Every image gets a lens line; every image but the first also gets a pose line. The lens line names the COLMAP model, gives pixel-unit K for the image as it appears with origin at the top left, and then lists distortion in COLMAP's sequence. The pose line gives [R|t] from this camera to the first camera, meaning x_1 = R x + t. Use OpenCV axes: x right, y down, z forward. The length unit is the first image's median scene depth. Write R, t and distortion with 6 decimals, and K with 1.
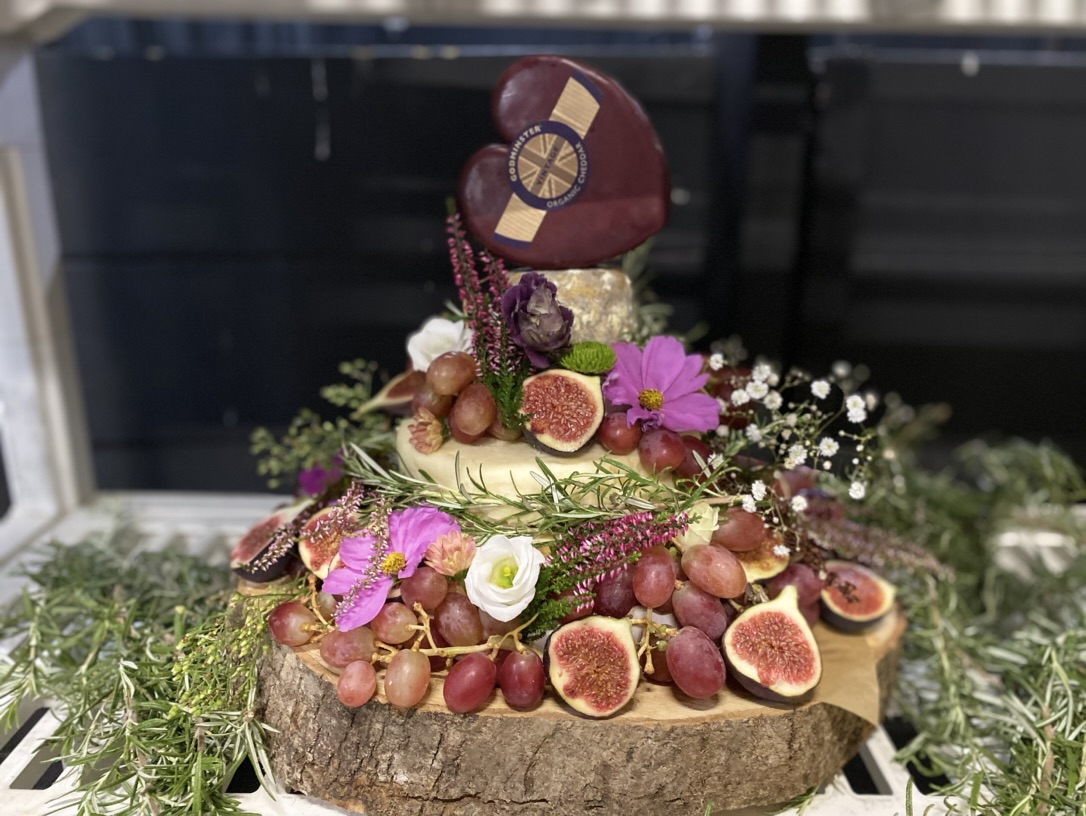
lens RADIAL K [[814.8, 0, 544.7], [0, 814.8, 401.2], [0, 0, 1]] dist [-0.003270, -0.014815]
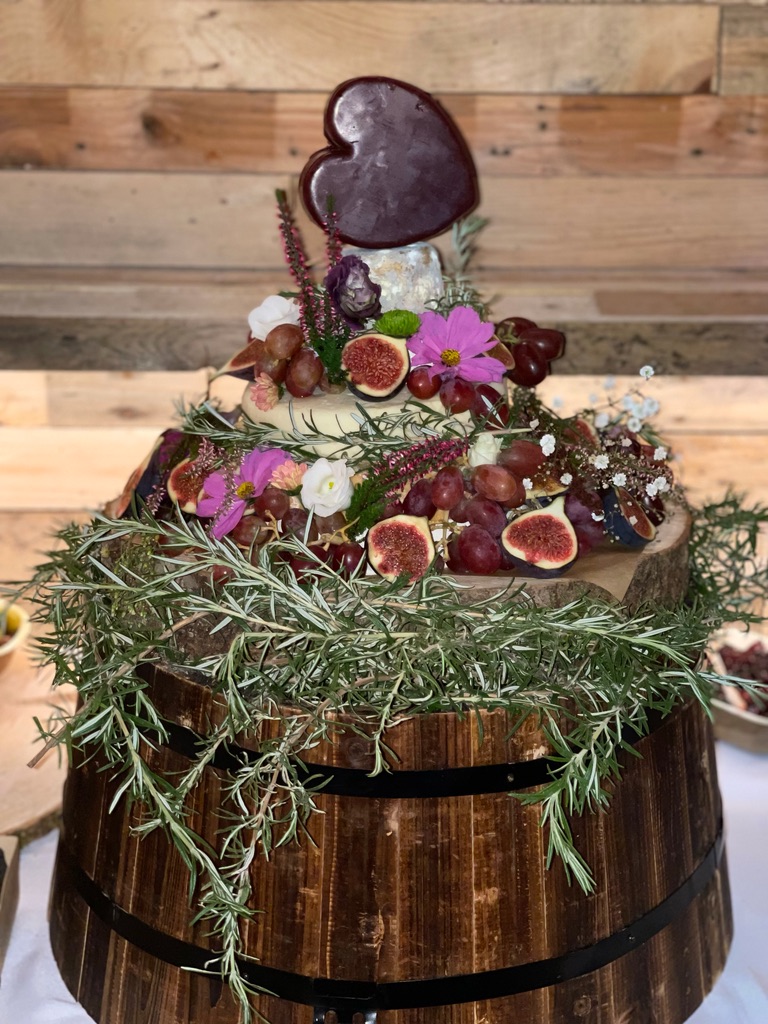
lens RADIAL K [[1905.3, 0, 384.5], [0, 1905.3, 518.6], [0, 0, 1]] dist [0.082906, 0.000000]
pose [[0.997468, -0.036182, -0.061233, 0.207232], [0.037893, 0.998916, 0.027018, 0.168750], [0.060189, -0.029270, 0.997758, -1.941196]]
